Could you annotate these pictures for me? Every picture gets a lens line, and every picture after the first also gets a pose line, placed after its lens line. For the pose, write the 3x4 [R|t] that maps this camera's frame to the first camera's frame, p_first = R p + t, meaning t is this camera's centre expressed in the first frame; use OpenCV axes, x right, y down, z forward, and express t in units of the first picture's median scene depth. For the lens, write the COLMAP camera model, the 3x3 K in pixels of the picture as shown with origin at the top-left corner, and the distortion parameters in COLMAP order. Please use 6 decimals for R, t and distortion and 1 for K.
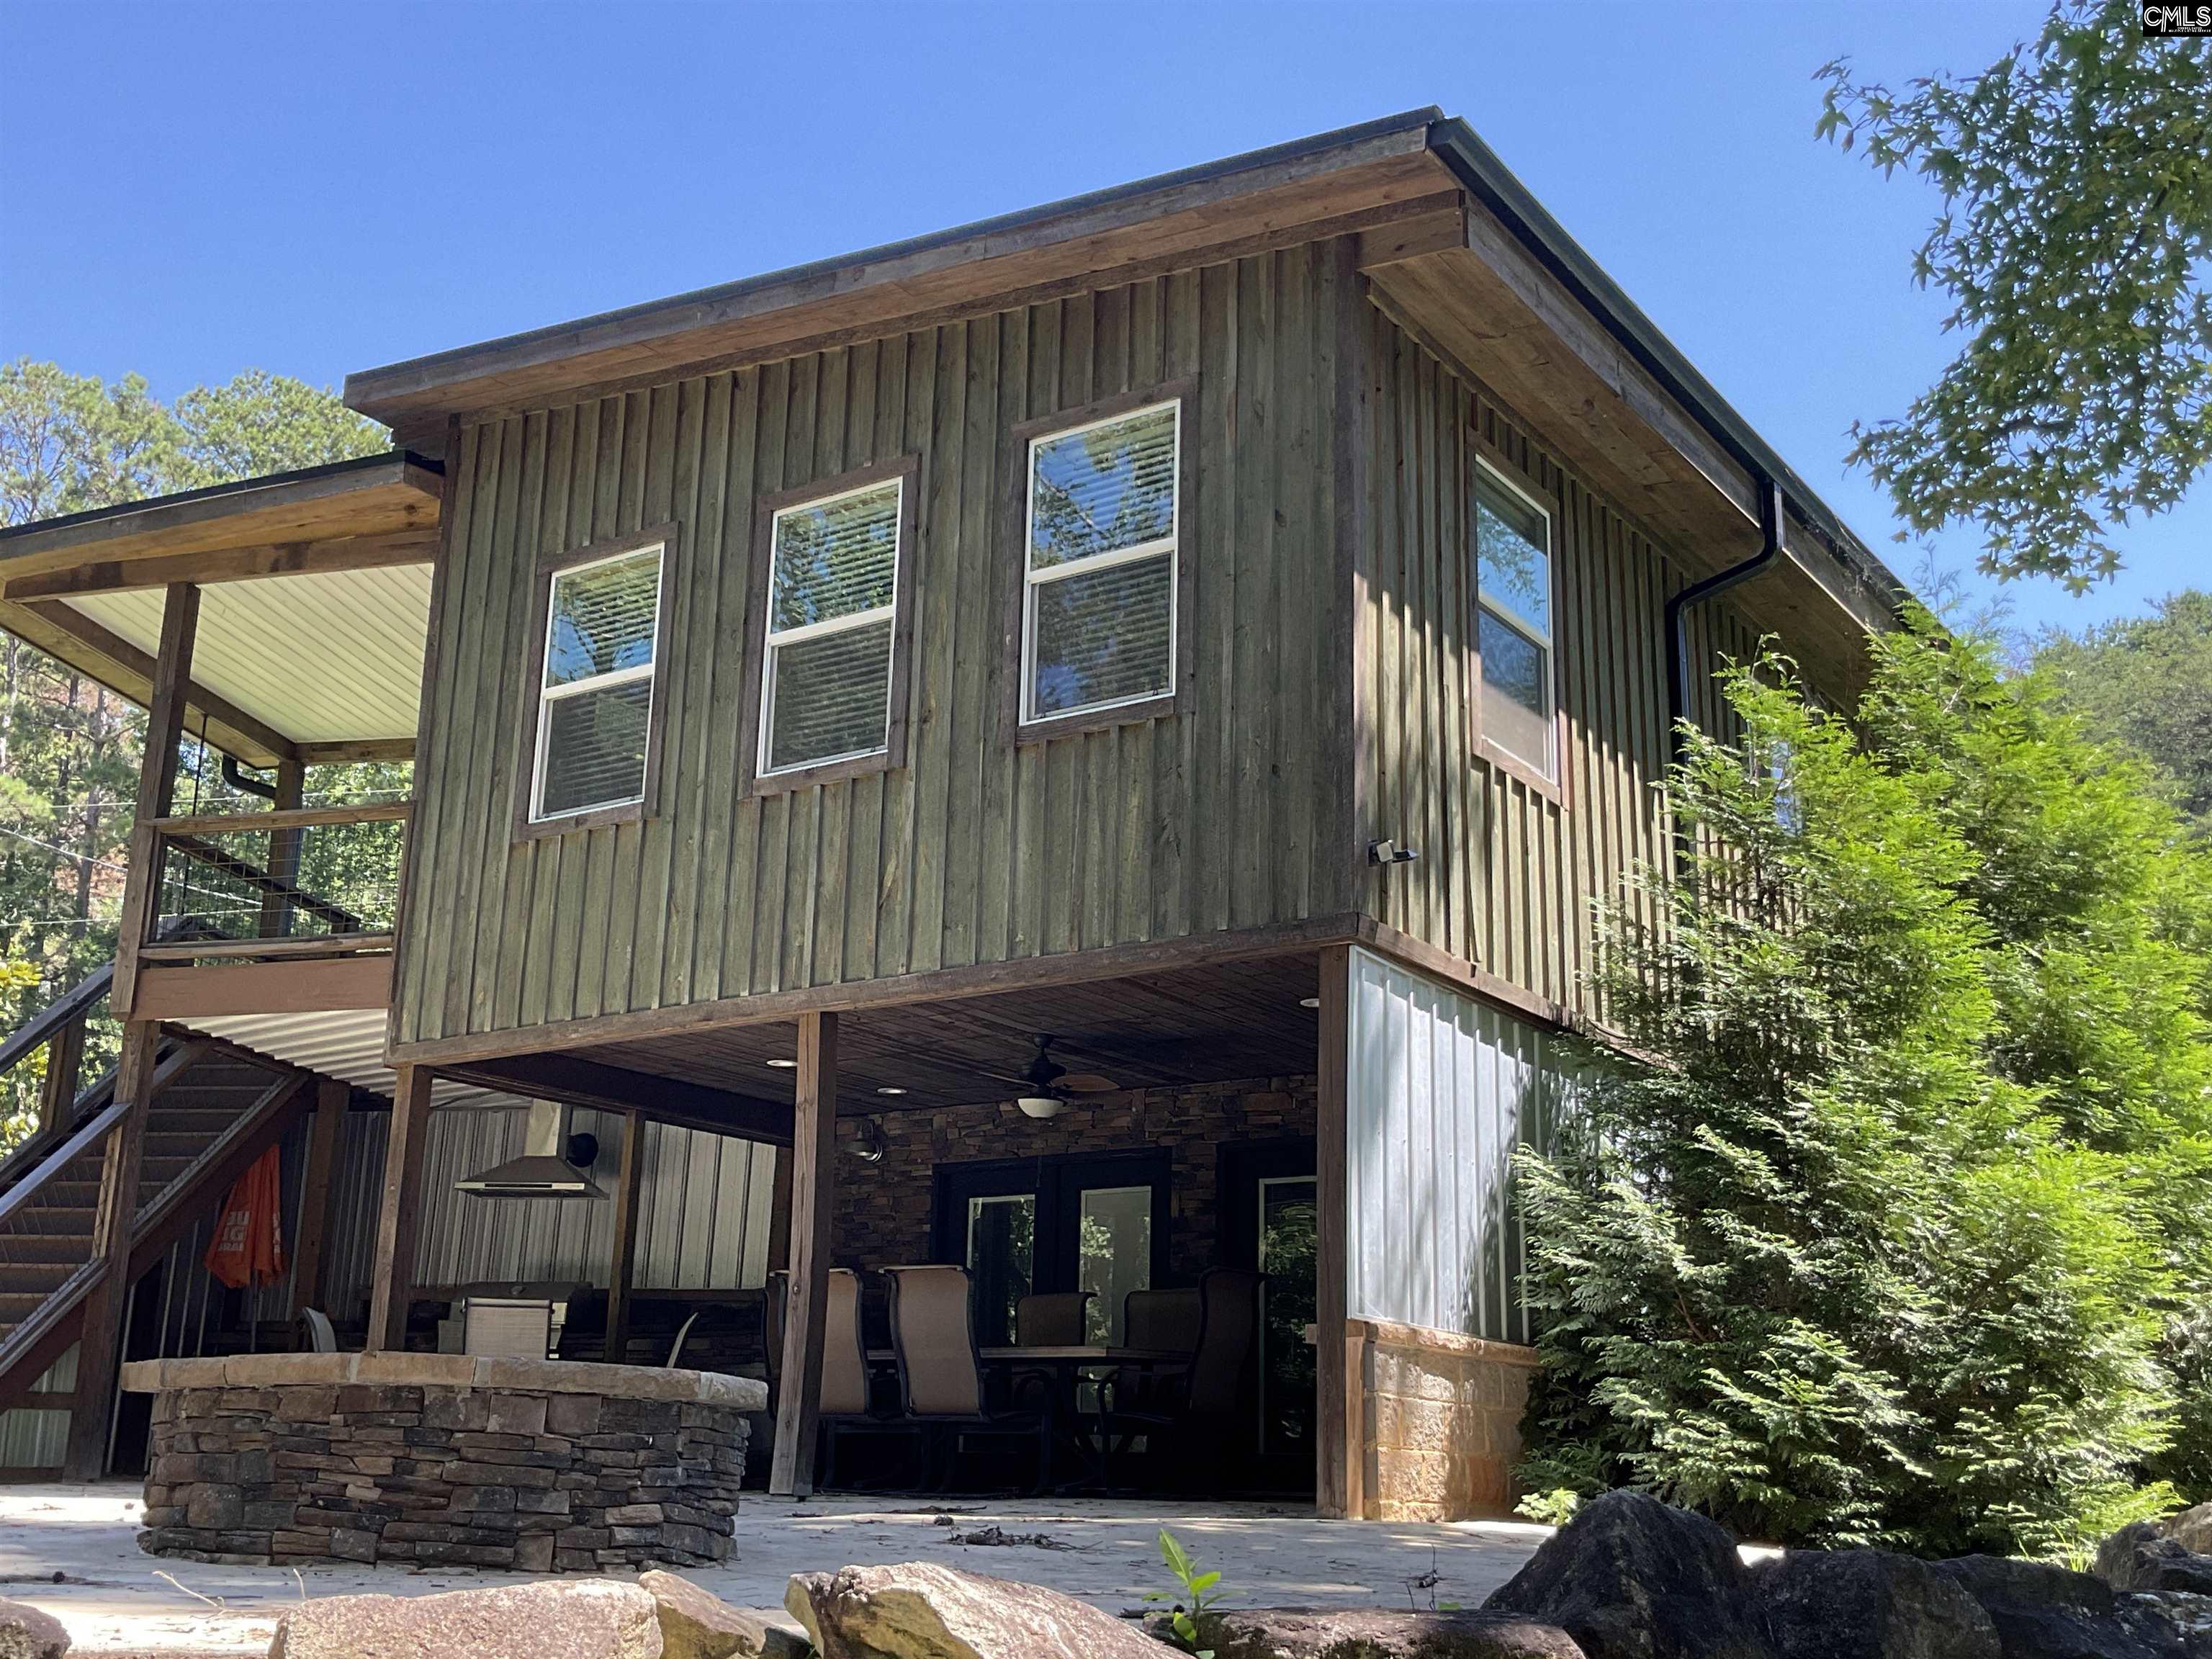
lens RADIAL K [[2405.2, 0, 1105.1], [0, 2405.2, 809.7], [0, 0, 1]] dist [0.055699, 0.000000]
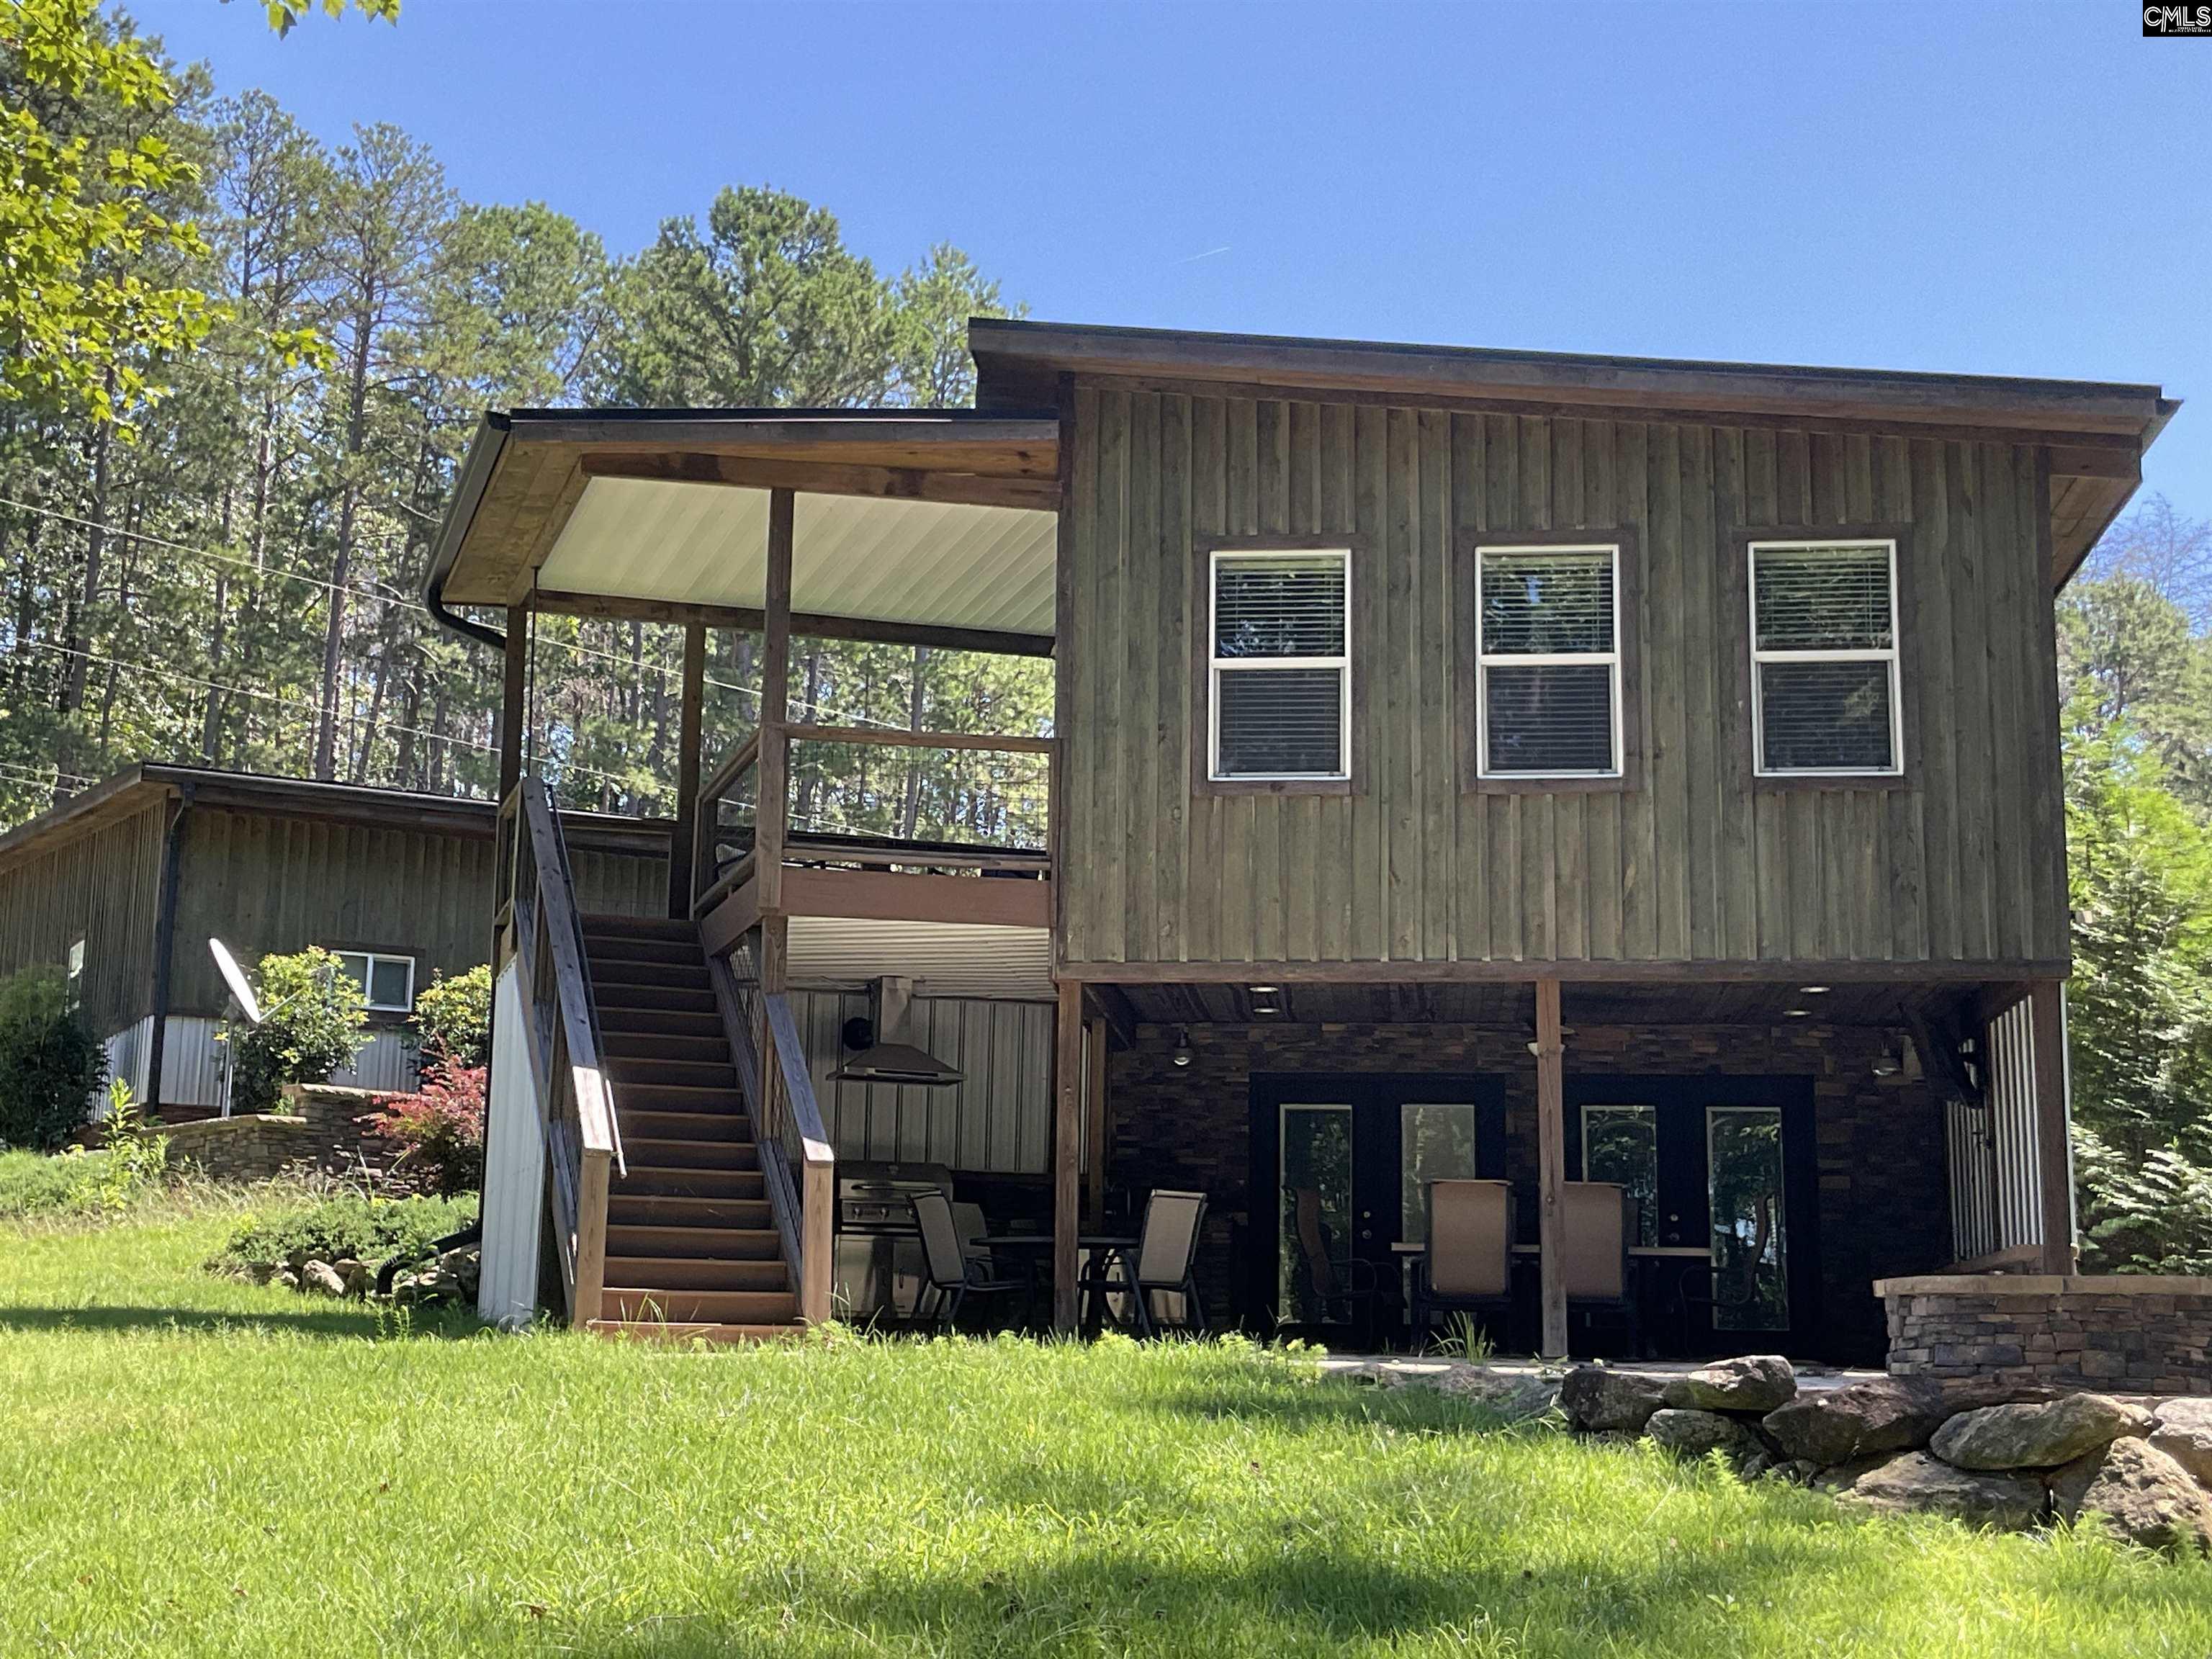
lens RADIAL K [[3080.8, 0, 1107.3], [0, 3080.8, 810.1], [0, 0, 1]] dist [0.086858, 0.000000]
pose [[0.873141, 0.083583, 0.480249, -1.080916], [-0.130033, 0.989428, 0.064211, -0.074441], [-0.469805, -0.118513, 0.874779, -0.272560]]
